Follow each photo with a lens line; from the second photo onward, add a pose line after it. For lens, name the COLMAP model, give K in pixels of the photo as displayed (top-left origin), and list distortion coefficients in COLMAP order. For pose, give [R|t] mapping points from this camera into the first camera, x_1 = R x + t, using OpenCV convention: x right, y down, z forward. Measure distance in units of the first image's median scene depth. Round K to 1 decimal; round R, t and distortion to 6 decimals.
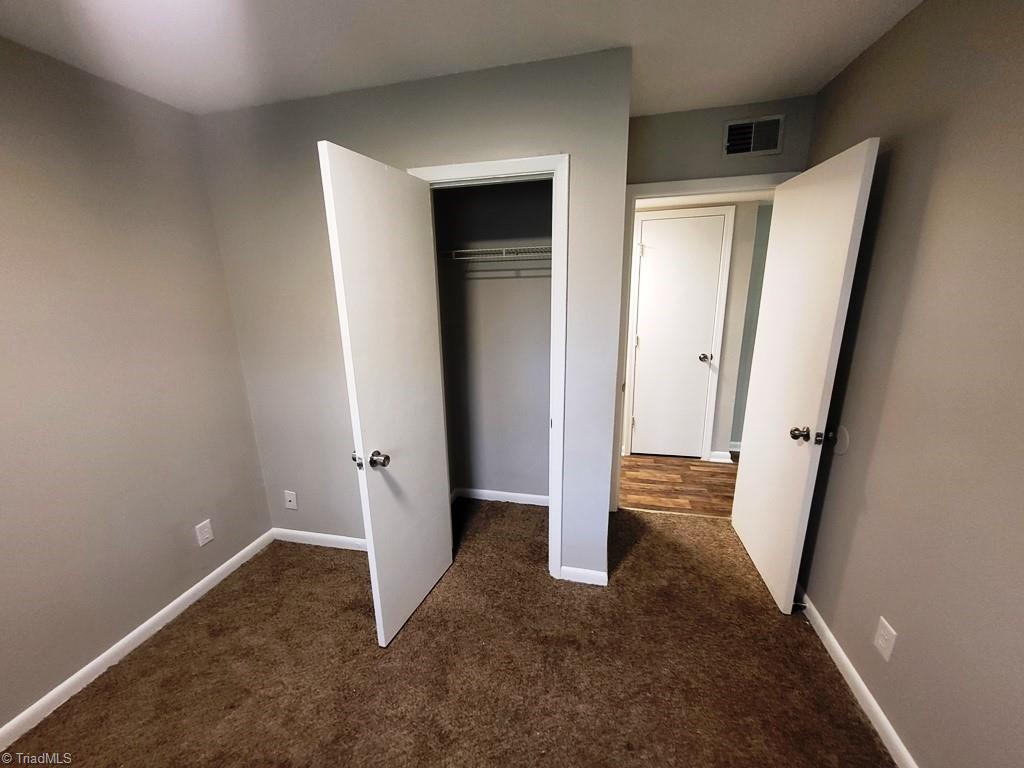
lens RADIAL K [[403.8, 0, 502.1], [0, 403.8, 389.5], [0, 0, 1]] dist [0.001437, -0.000054]
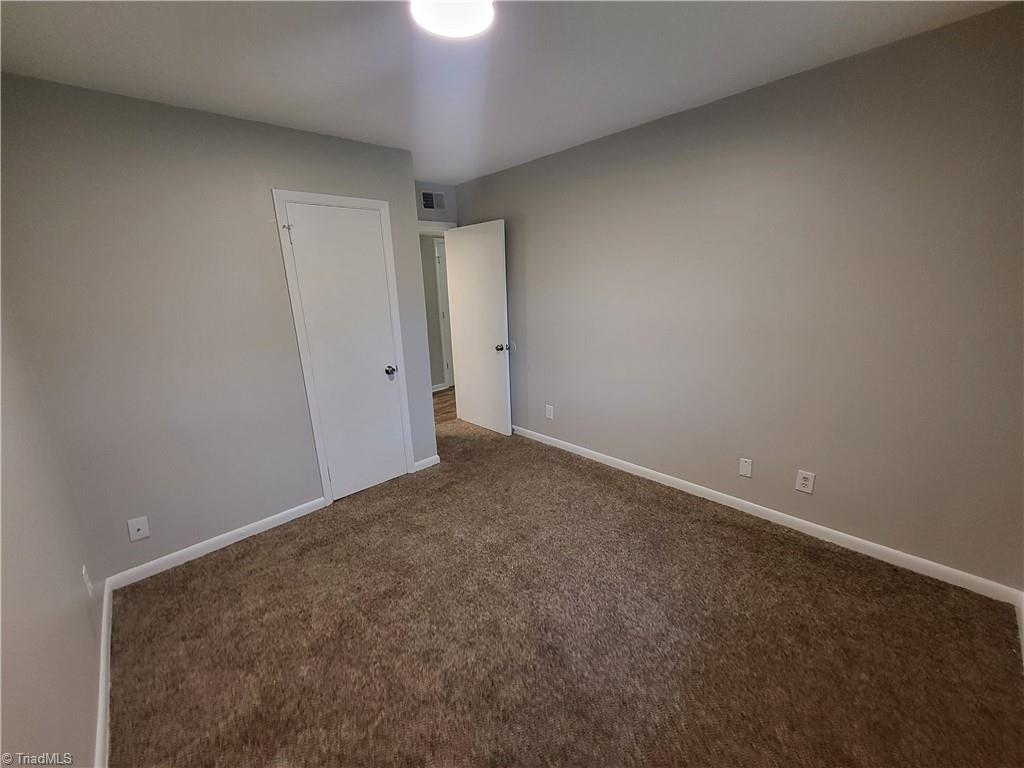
lens RADIAL K [[403.8, 0, 502.1], [0, 403.8, 389.5], [0, 0, 1]] dist [0.001437, -0.000054]
pose [[0.554609, -0.216426, 0.803473, -0.855616], [0.231166, 0.967649, 0.101084, 0.089617], [-0.799357, 0.129673, 0.586697, -0.209540]]
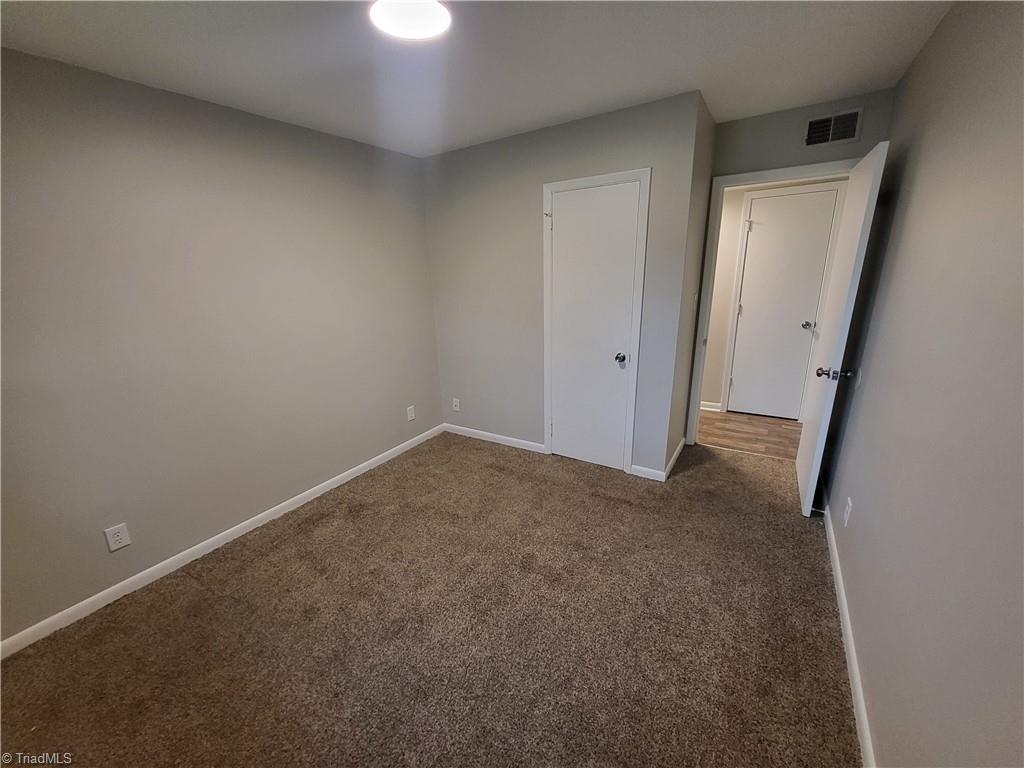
lens RADIAL K [[403.8, 0, 502.1], [0, 403.8, 389.5], [0, 0, 1]] dist [0.001437, -0.000054]
pose [[0.942109, 0.085402, -0.324250, 0.156240], [-0.067842, 0.995570, 0.065101, 0.121532], [0.328373, -0.039334, 0.943729, -0.457209]]
